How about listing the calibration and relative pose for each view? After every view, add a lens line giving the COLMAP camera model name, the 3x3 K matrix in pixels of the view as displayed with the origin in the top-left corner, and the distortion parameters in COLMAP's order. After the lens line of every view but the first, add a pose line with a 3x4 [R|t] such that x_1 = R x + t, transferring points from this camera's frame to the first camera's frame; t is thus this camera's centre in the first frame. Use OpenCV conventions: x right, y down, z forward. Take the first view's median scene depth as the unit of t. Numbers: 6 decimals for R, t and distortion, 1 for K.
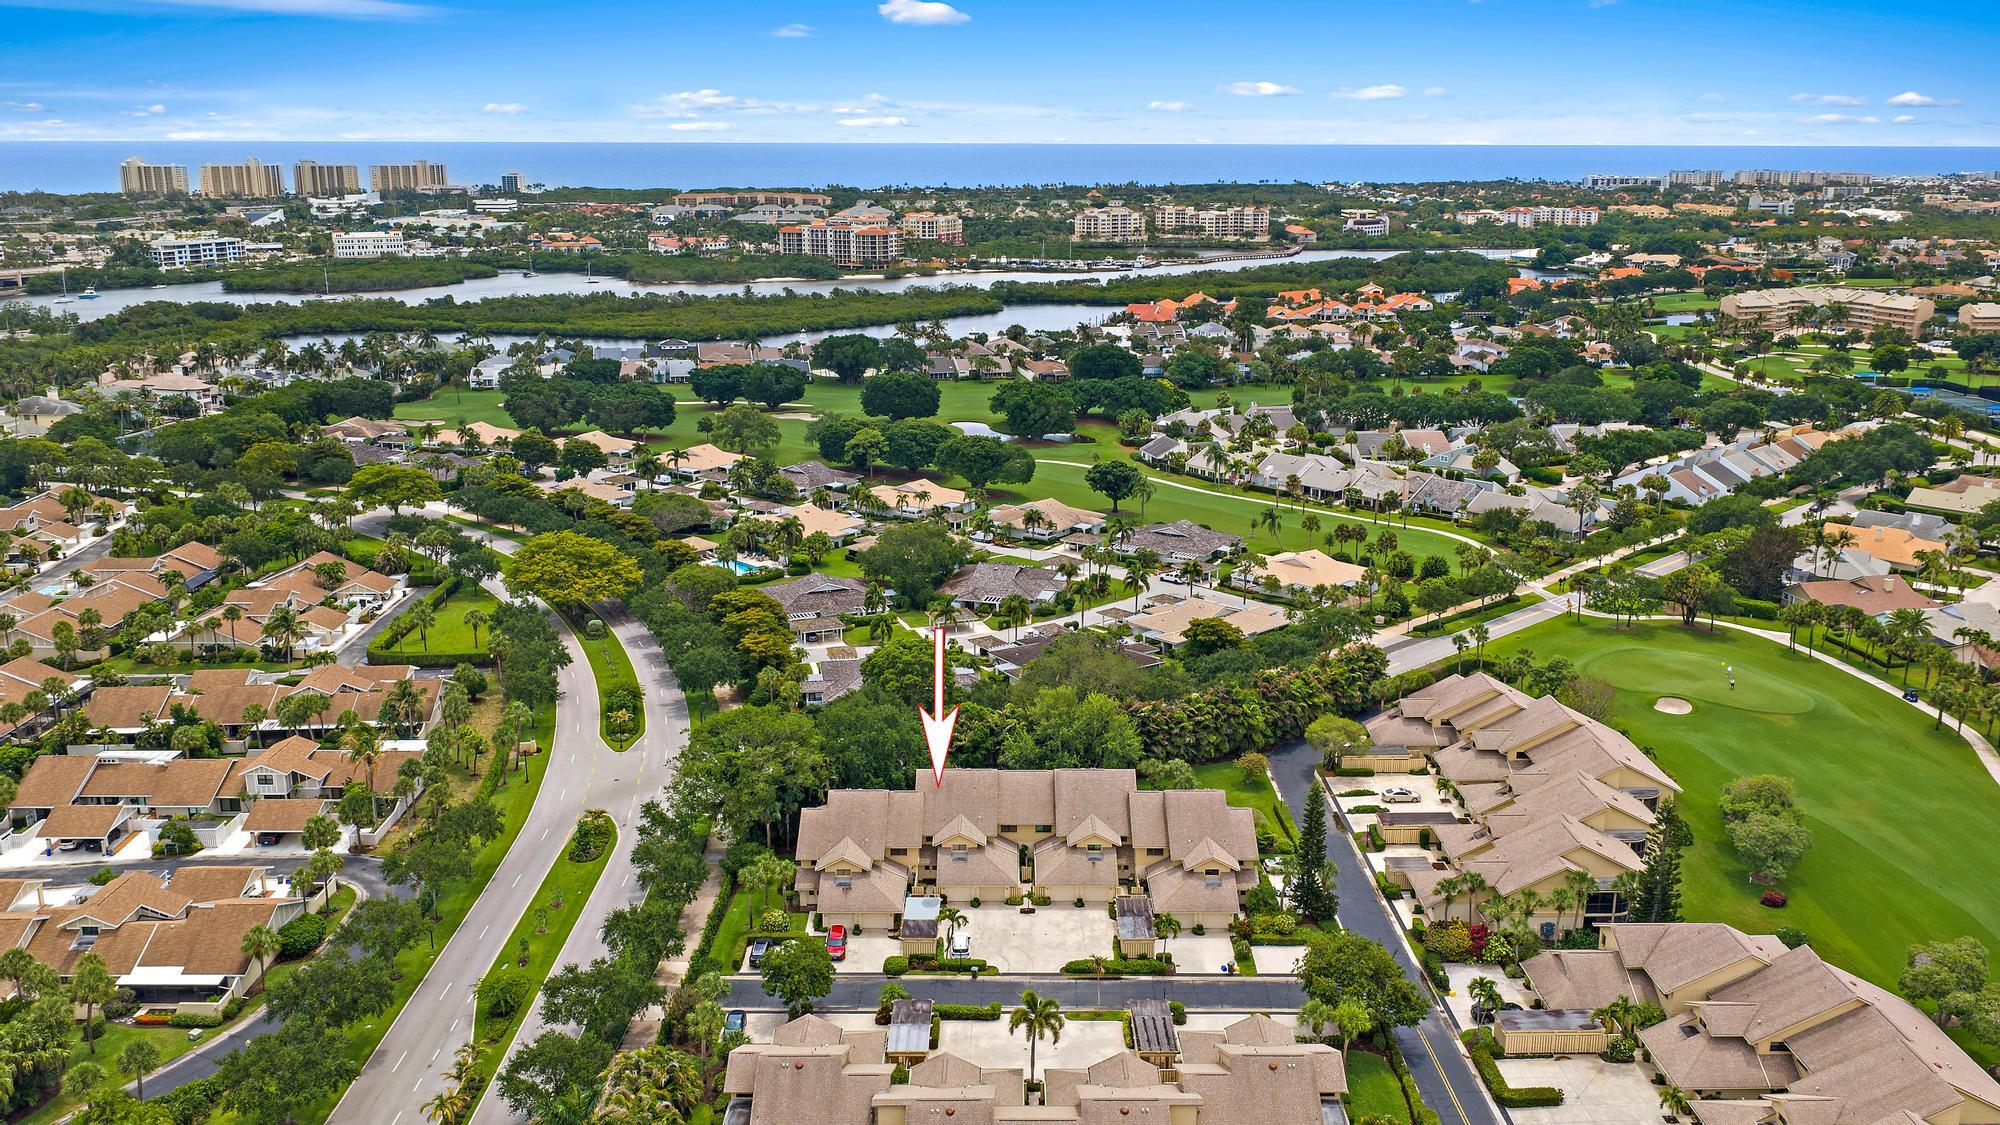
lens RADIAL K [[1677.8, 0, 1000.0], [0, 1677.8, 562.5], [0, 0, 1]] dist [0.024746, -0.056817]
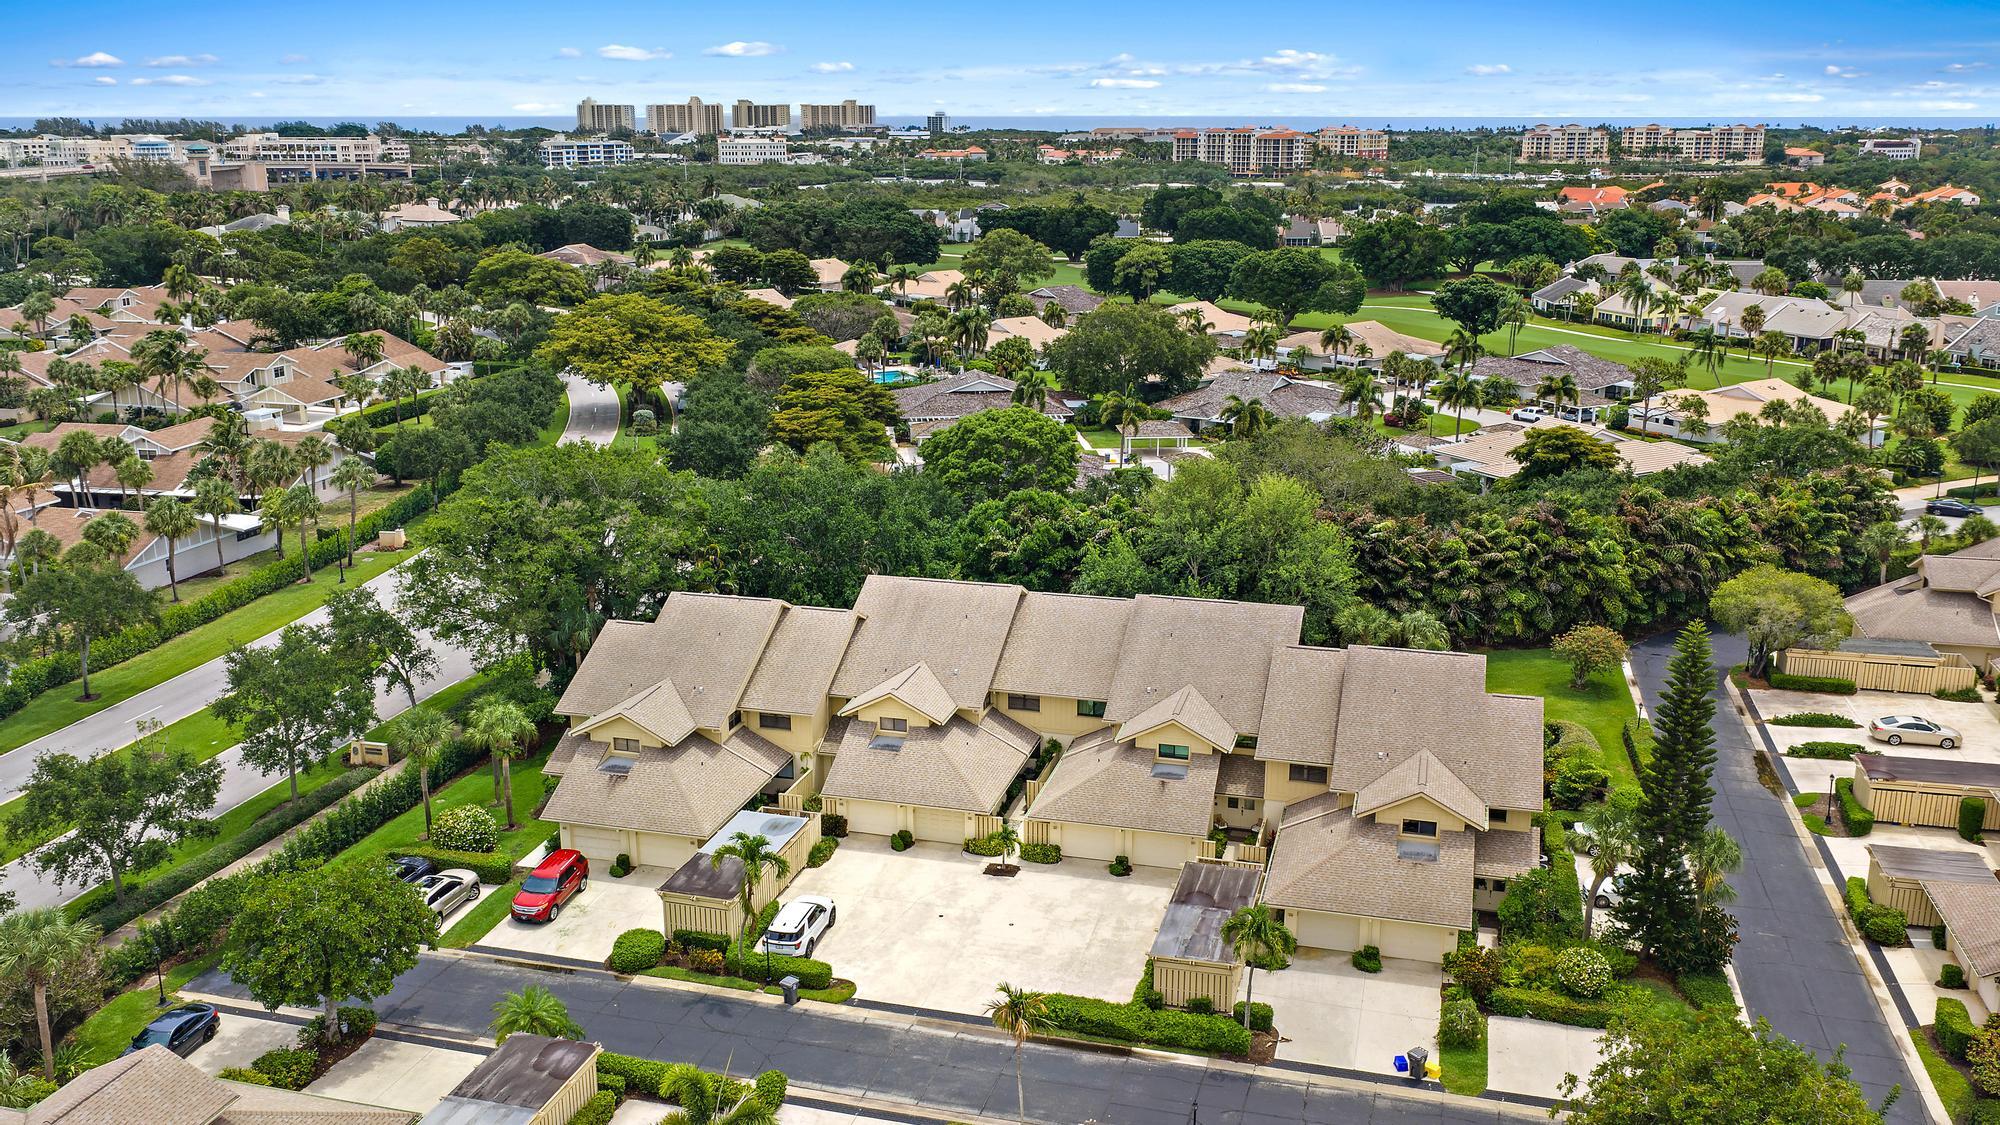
lens RADIAL K [[1677.8, 0, 1000.0], [0, 1677.8, 562.5], [0, 0, 1]] dist [0.024746, -0.056817]
pose [[0.964643, 0.067170, -0.254855, 0.116397], [-0.065242, 0.997741, 0.016019, 0.107692], [0.255356, 0.001174, 0.966847, 0.514922]]
